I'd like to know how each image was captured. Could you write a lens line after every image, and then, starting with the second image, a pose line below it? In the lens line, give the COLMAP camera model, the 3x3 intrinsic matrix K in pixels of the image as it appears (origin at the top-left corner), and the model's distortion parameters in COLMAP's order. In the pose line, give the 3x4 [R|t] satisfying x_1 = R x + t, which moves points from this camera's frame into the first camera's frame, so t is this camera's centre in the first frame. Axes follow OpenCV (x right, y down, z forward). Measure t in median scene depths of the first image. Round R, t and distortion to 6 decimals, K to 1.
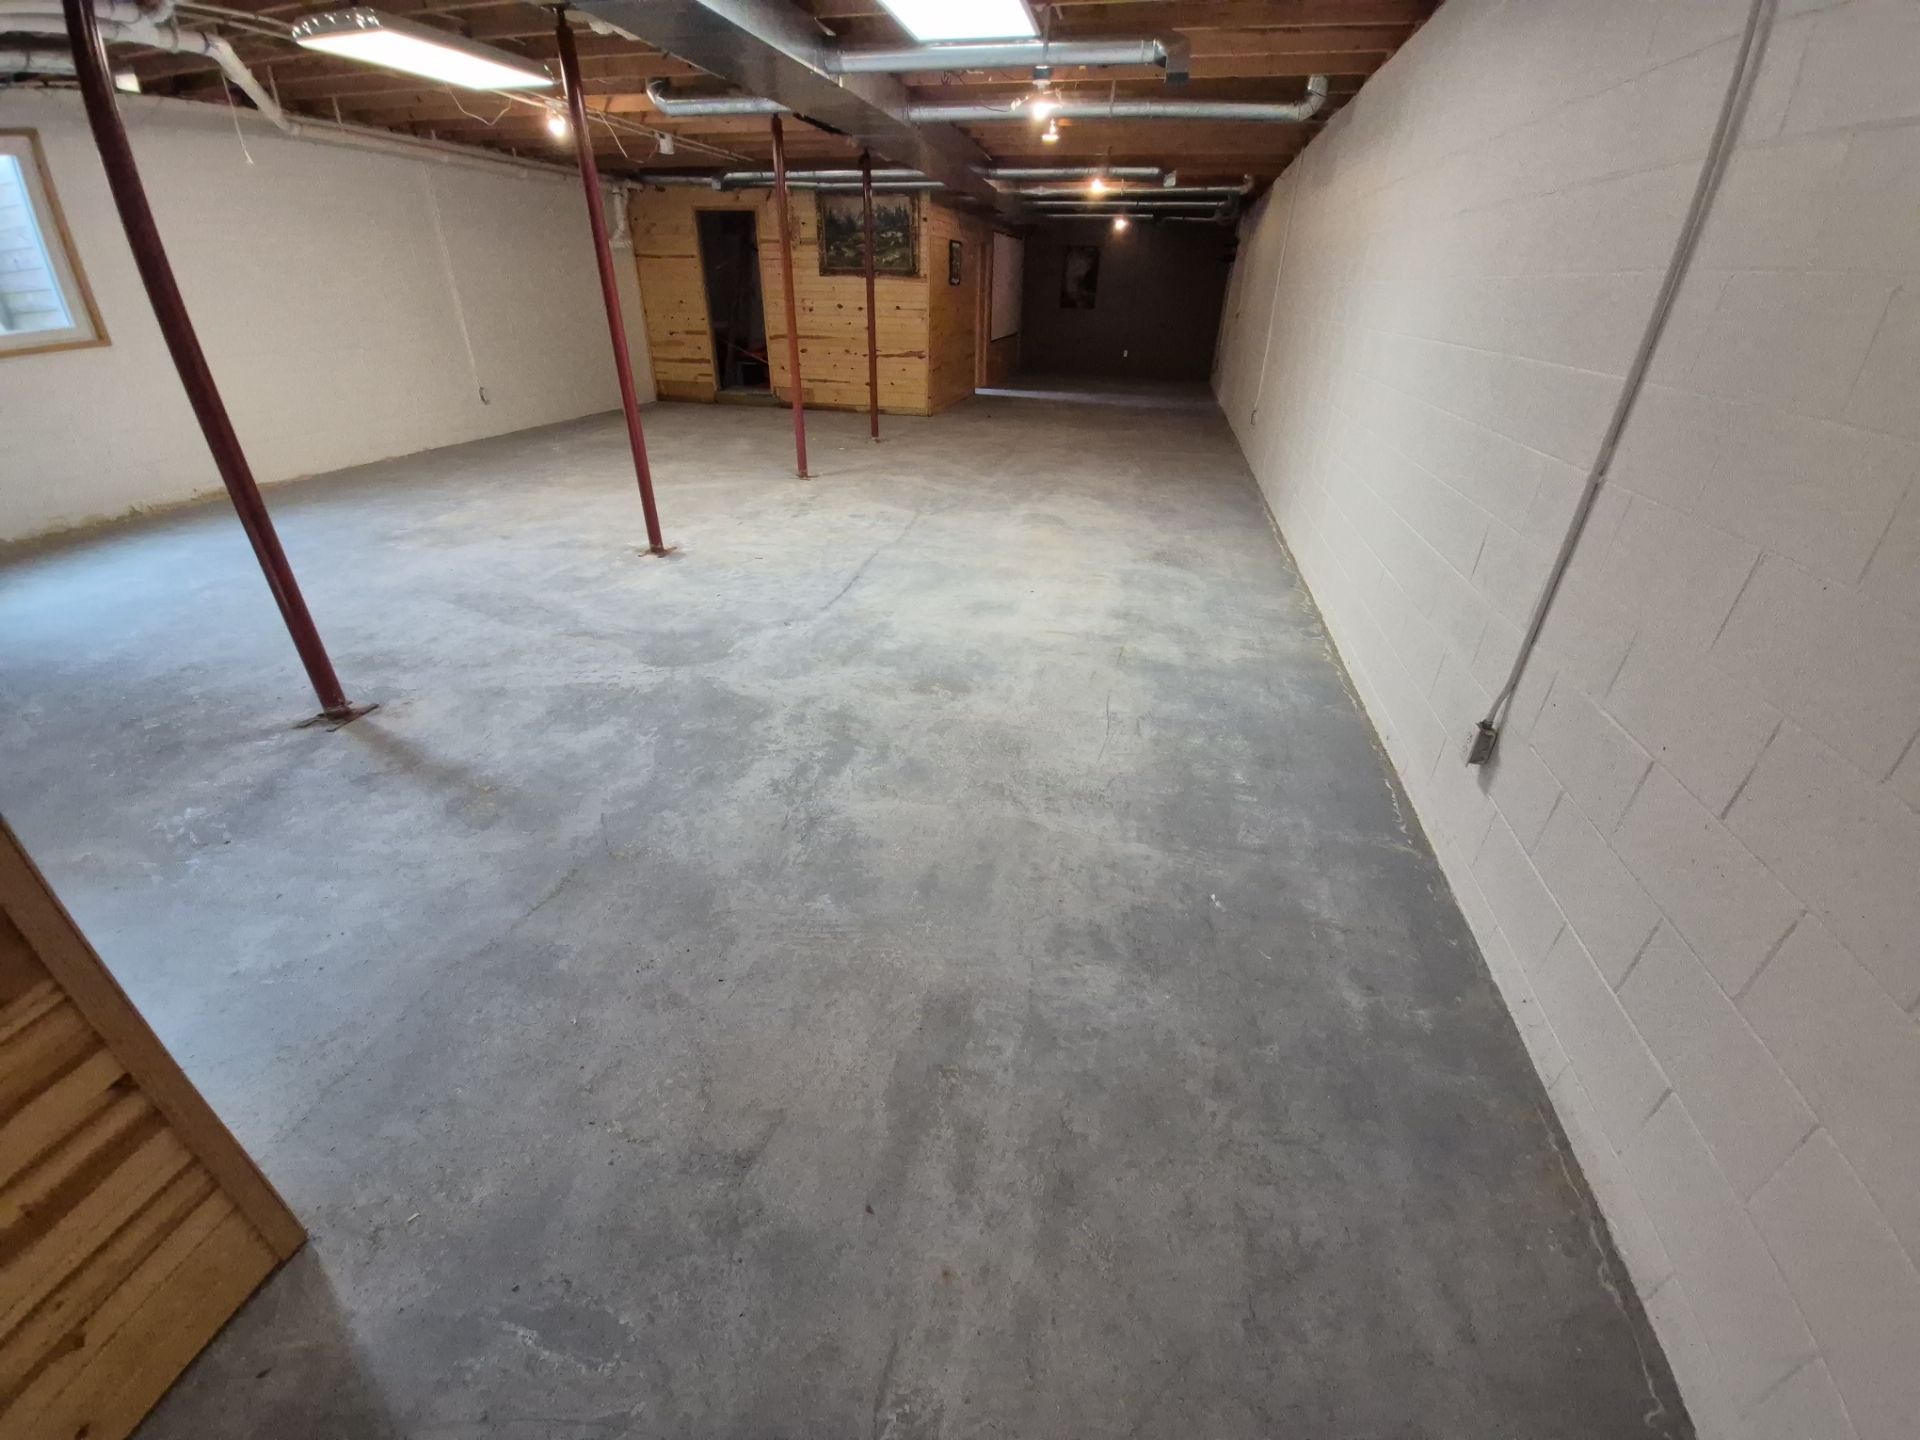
lens RADIAL K [[759.2, 0, 954.6], [0, 759.2, 704.2], [0, 0, 1]] dist [-0.004042, -0.008058]
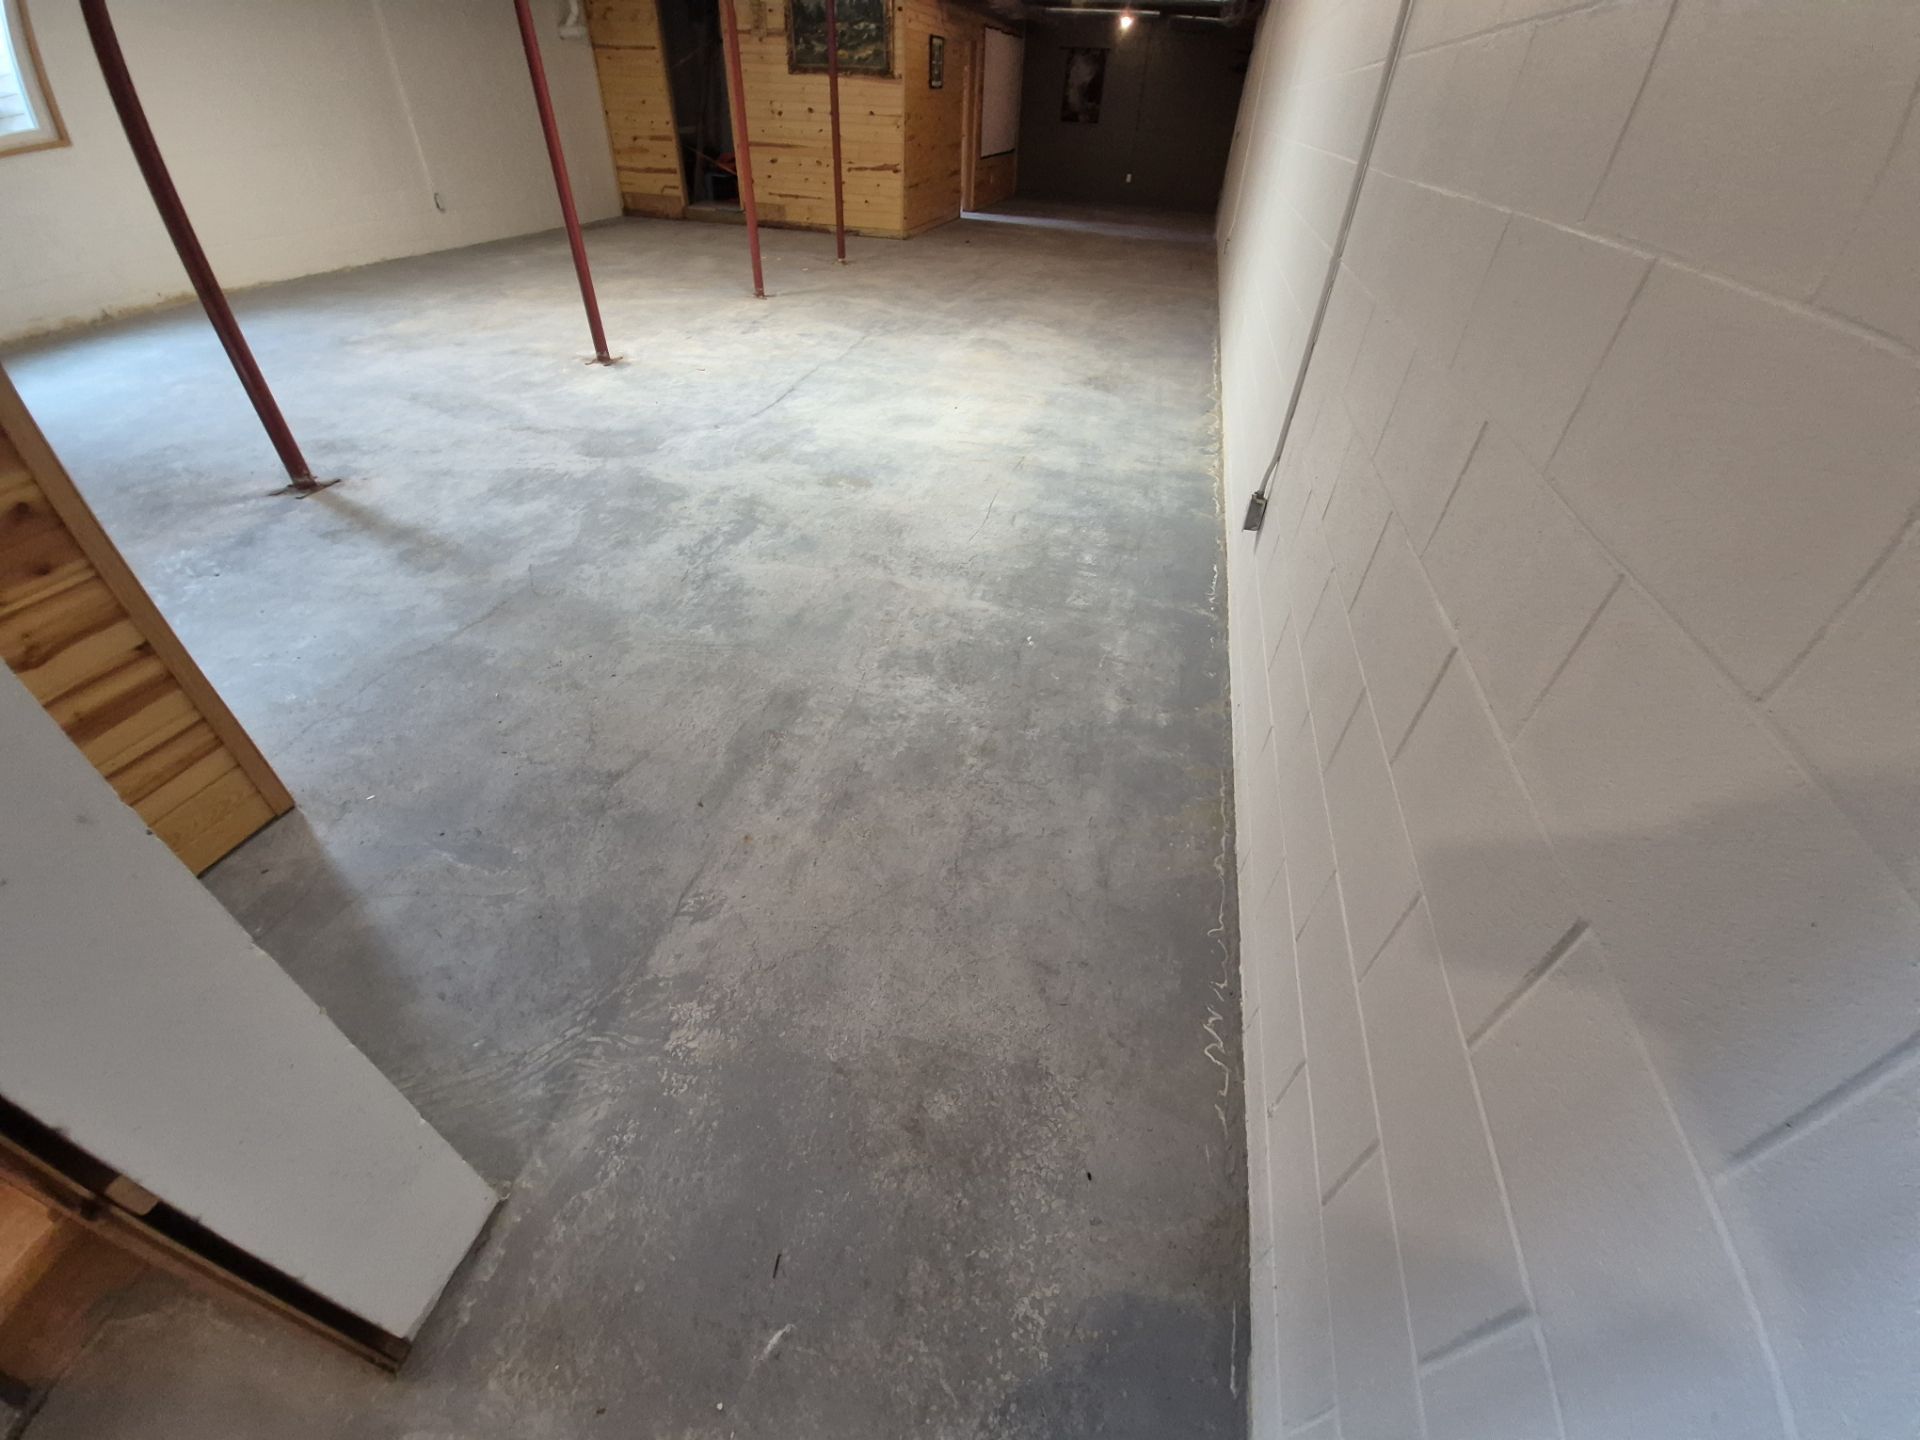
lens RADIAL K [[757.0, 0, 955.6], [0, 757.0, 707.3], [0, 0, 1]] dist [-0.006893, -0.007217]
pose [[0.999560, 0.029646, -0.000249, 0.152070], [-0.029134, 0.983787, 0.176959, 0.101329], [0.005491, -0.176874, 0.984218, -0.143683]]
